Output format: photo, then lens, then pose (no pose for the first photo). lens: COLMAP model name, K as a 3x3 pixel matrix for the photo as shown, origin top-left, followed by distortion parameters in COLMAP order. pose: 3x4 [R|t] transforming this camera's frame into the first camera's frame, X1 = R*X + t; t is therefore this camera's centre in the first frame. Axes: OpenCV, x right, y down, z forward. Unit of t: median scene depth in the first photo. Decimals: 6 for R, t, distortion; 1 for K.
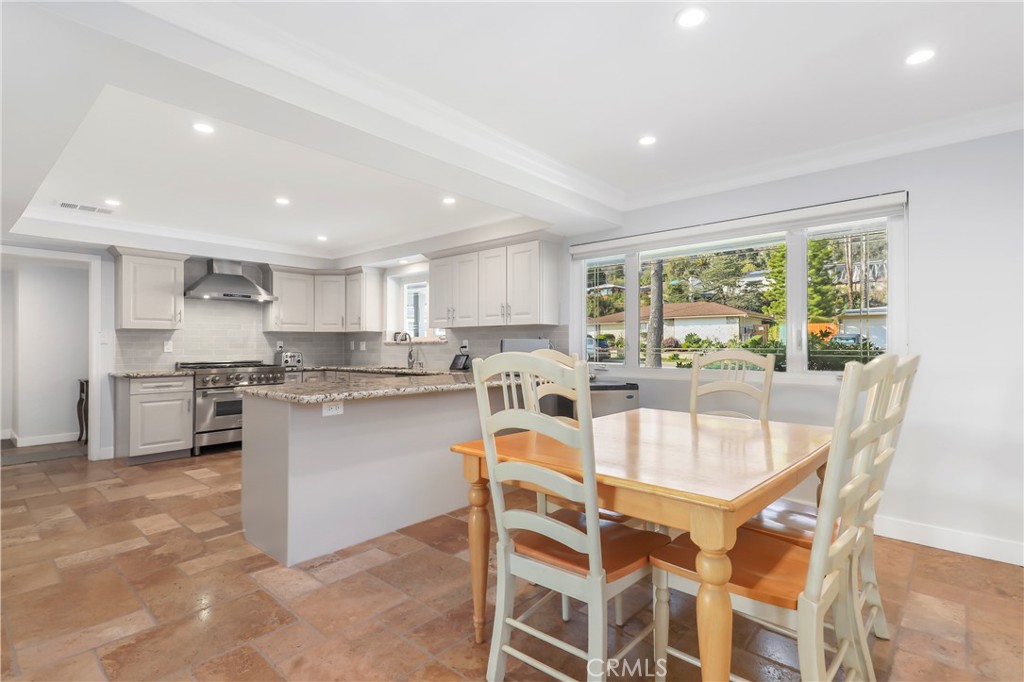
lens RADIAL K [[516.3, 0, 534.3], [0, 516.3, 341.8], [0, 0, 1]] dist [-0.001898, -0.000165]
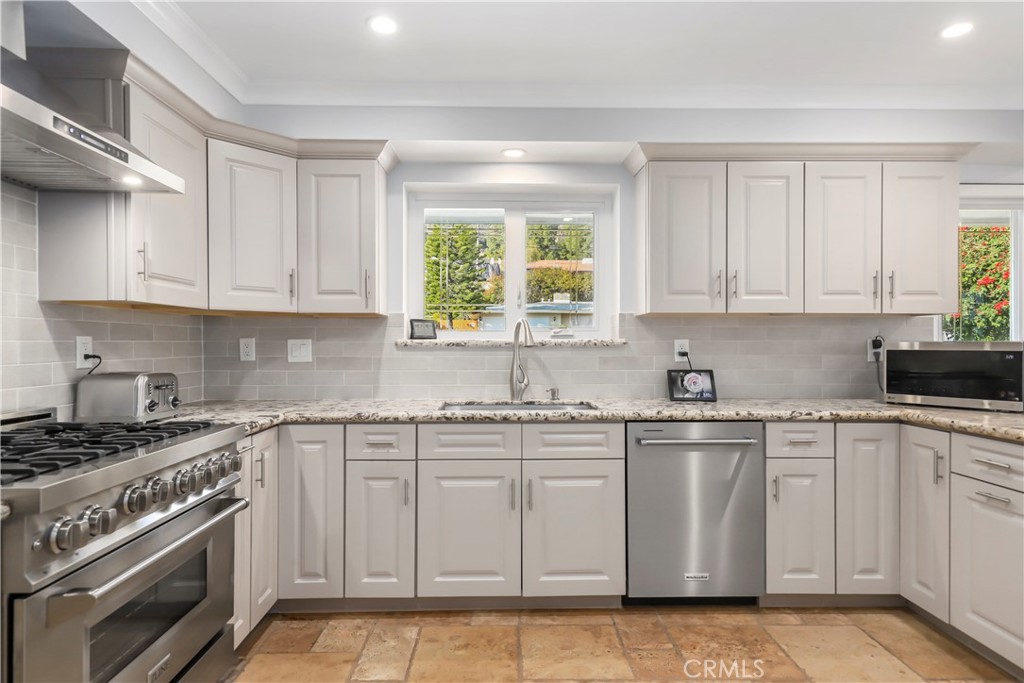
lens RADIAL K [[598.4, 0, 512.2], [0, 598.4, 344.1], [0, 0, 1]] dist [0.022392, -0.000188]
pose [[0.738295, 0.001999, 0.674475, -0.585715], [-0.007654, 0.999956, 0.005415, -0.000505], [-0.674435, -0.009160, 0.738277, 0.631623]]
